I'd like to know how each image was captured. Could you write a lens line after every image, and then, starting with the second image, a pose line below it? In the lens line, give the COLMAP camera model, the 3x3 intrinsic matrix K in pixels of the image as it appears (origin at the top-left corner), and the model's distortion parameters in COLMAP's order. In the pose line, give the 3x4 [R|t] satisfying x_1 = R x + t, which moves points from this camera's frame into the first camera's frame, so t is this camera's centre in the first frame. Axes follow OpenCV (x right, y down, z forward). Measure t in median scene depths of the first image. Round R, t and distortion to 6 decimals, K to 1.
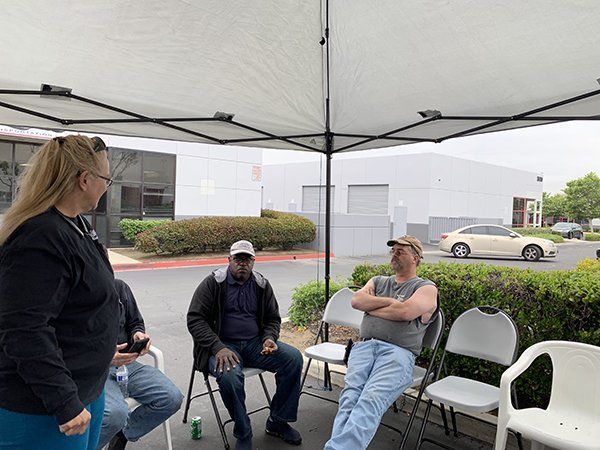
lens RADIAL K [[460.3, 0, 300.0], [0, 460.3, 225.0], [0, 0, 1]] dist [0.010631, -0.002342]
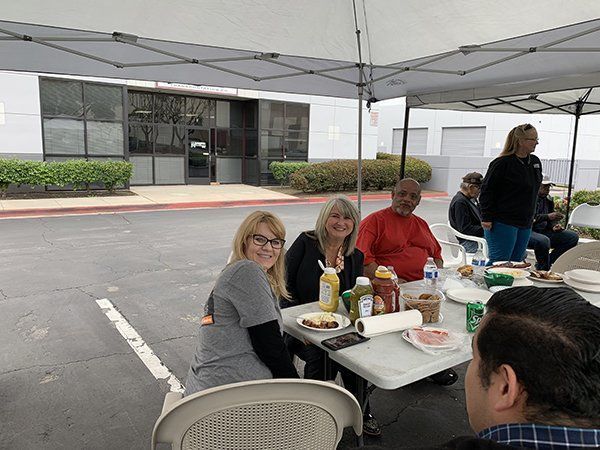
lens RADIAL K [[460.3, 0, 300.0], [0, 460.3, 225.0], [0, 0, 1]] dist [0.010631, -0.002342]
pose [[0.993345, 0.011500, -0.114605, -0.175578], [0.002607, 0.992504, 0.122182, 0.003995], [0.115151, -0.121667, 0.985869, -0.171524]]
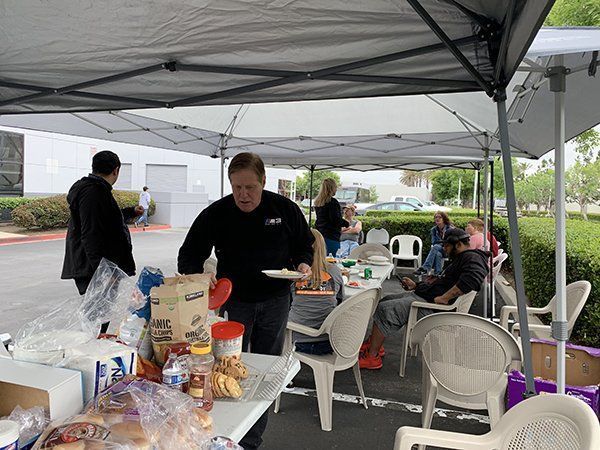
lens RADIAL K [[460.3, 0, 300.0], [0, 460.3, 225.0], [0, 0, 1]] dist [0.010631, -0.002342]
pose [[0.854833, -0.030754, 0.517992, -0.311470], [0.004484, 0.998643, 0.051892, 0.000796], [-0.518884, -0.042036, 0.853810, -0.254919]]
